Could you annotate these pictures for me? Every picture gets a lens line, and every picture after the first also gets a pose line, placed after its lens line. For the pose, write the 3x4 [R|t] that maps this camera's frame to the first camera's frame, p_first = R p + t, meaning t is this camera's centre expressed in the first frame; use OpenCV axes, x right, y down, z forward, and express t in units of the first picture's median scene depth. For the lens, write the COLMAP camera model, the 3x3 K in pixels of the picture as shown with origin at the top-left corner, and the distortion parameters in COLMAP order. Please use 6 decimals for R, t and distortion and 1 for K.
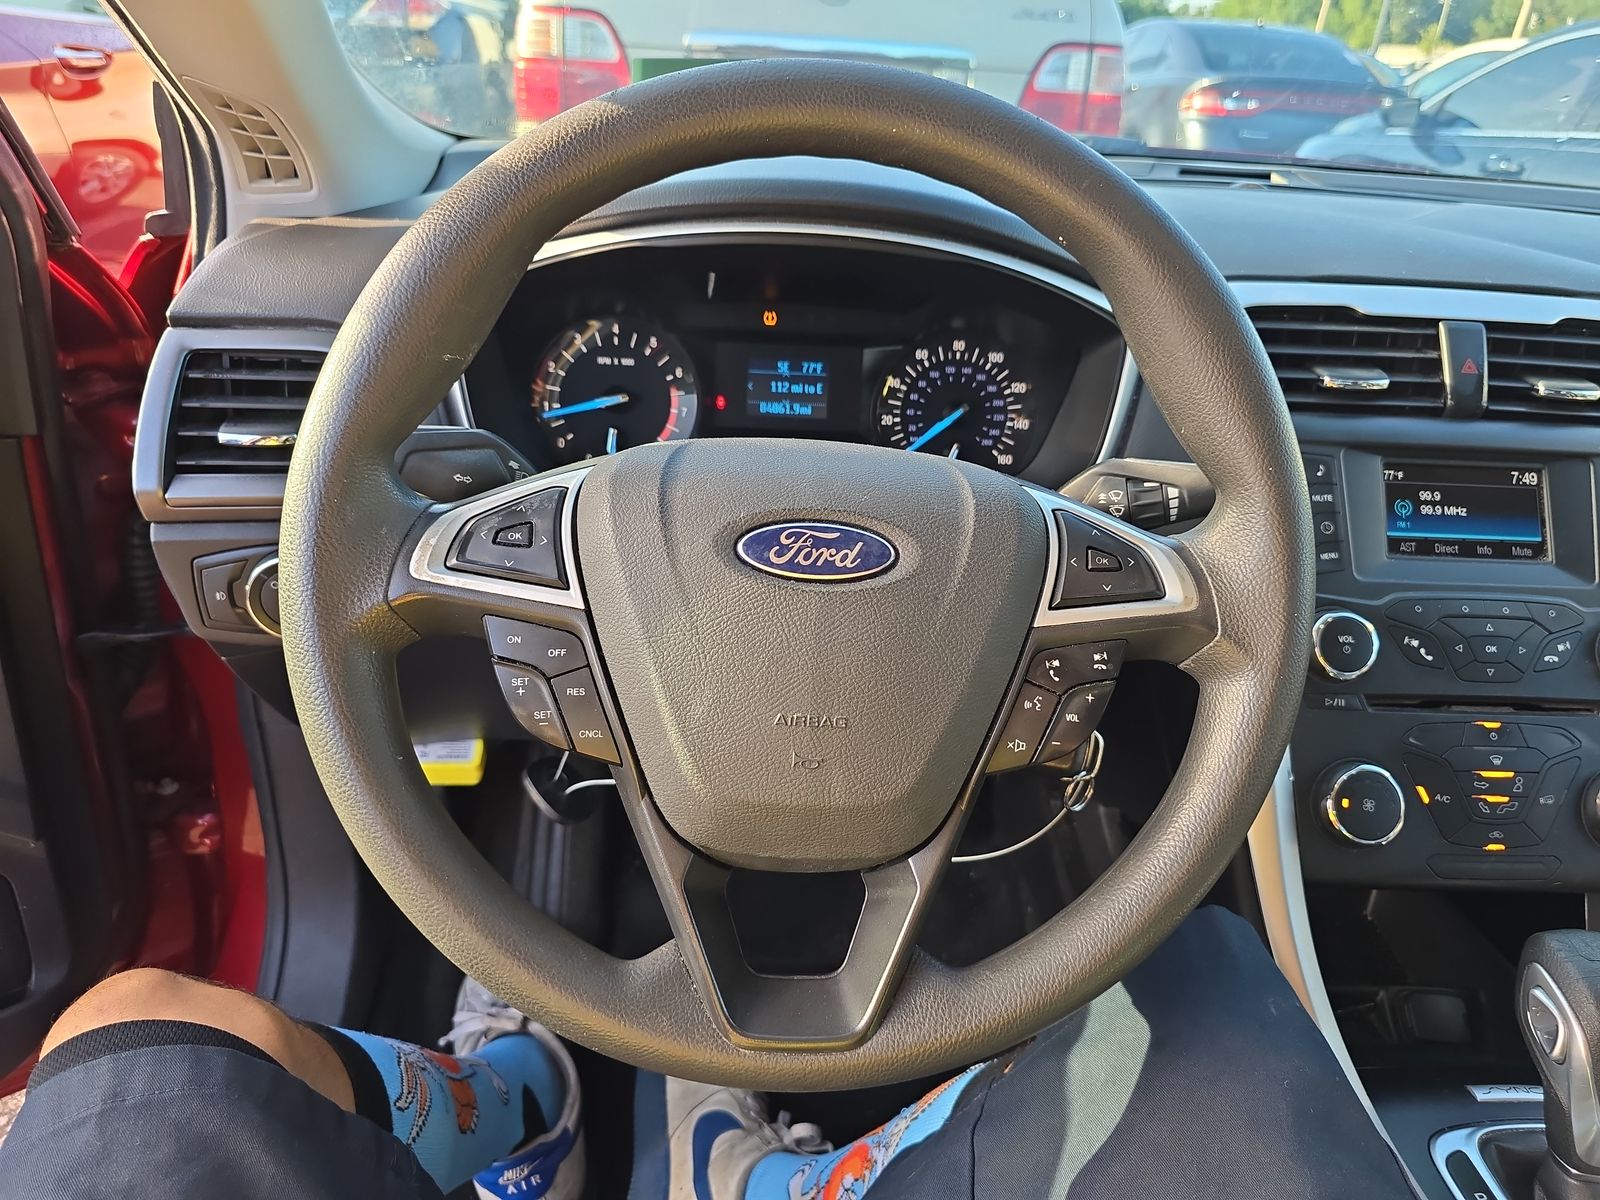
lens RADIAL K [[1091.3, 0, 792.3], [0, 1091.3, 594.1], [0, 0, 1]] dist [0.041421, -0.043721]
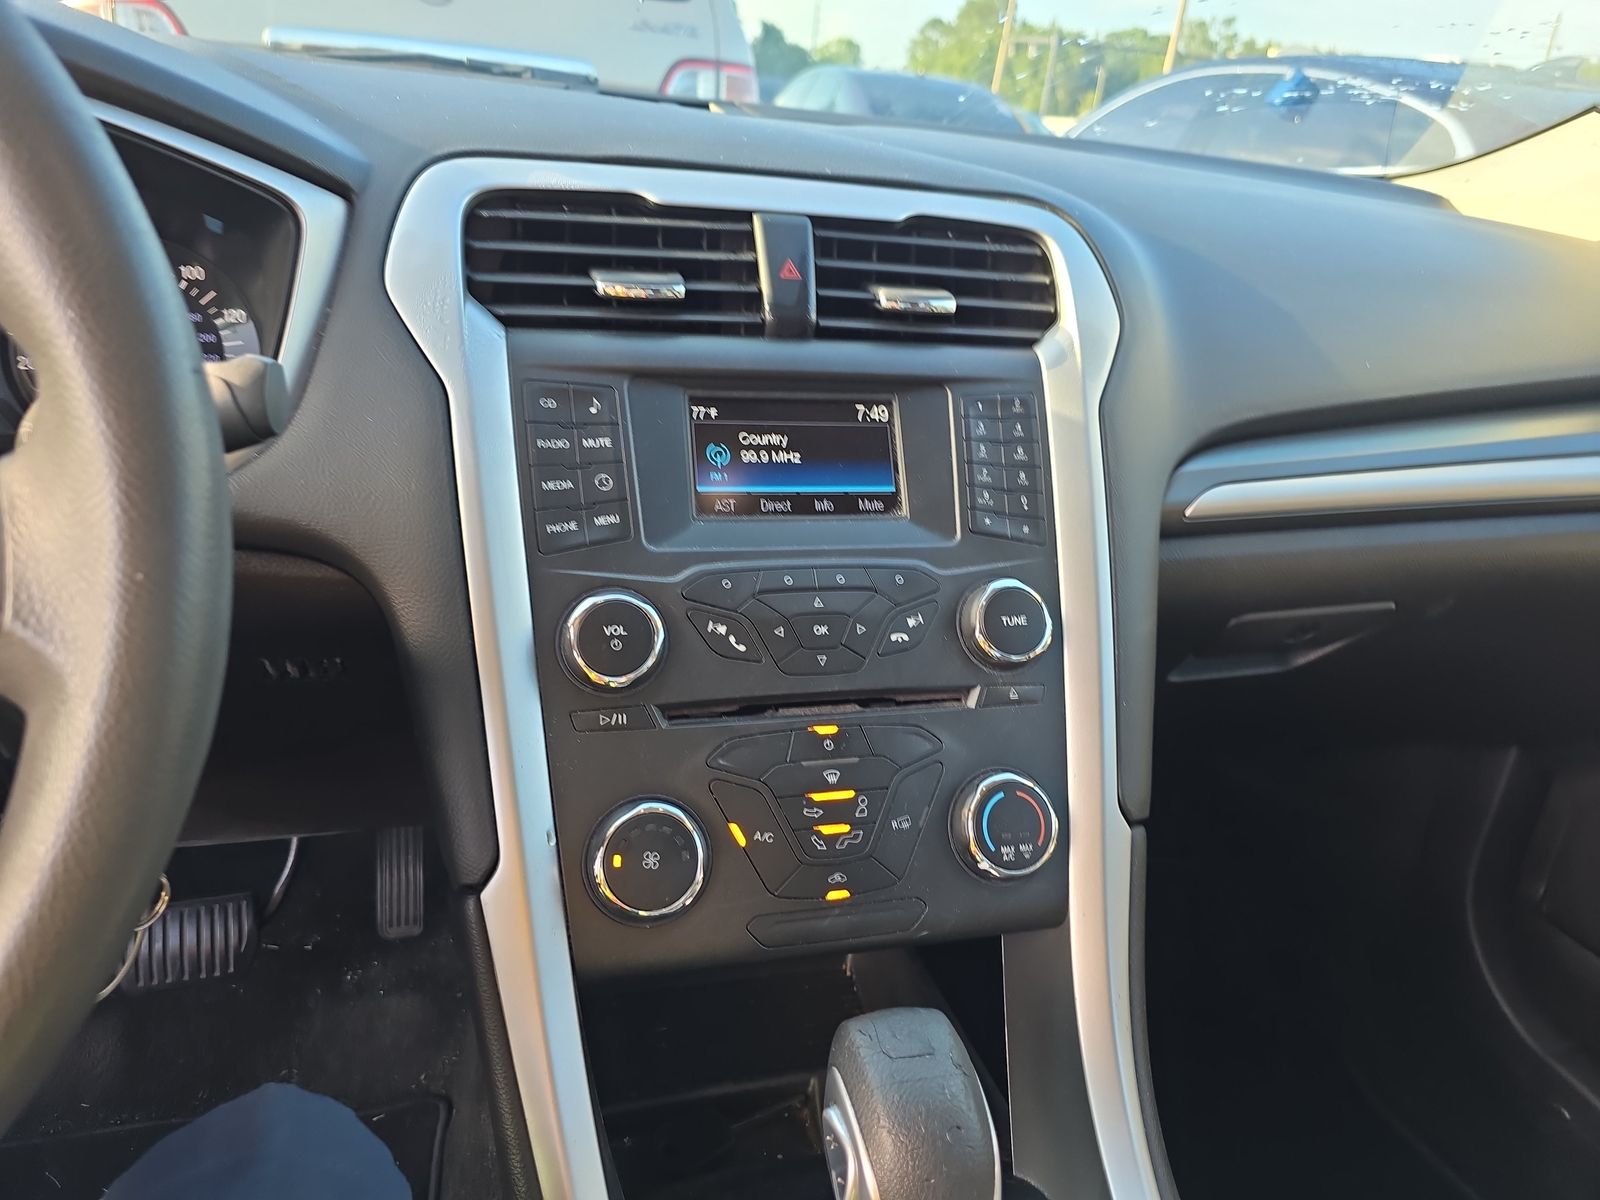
lens RADIAL K [[1091.3, 0, 795.3], [0, 1091.3, 600.4], [0, 0, 1]] dist [0.041421, -0.043721]
pose [[0.972933, -0.065445, 0.221625, 0.433702], [0.073600, 0.996874, -0.028731, 0.047458], [-0.219052, 0.044265, 0.974709, 0.259196]]
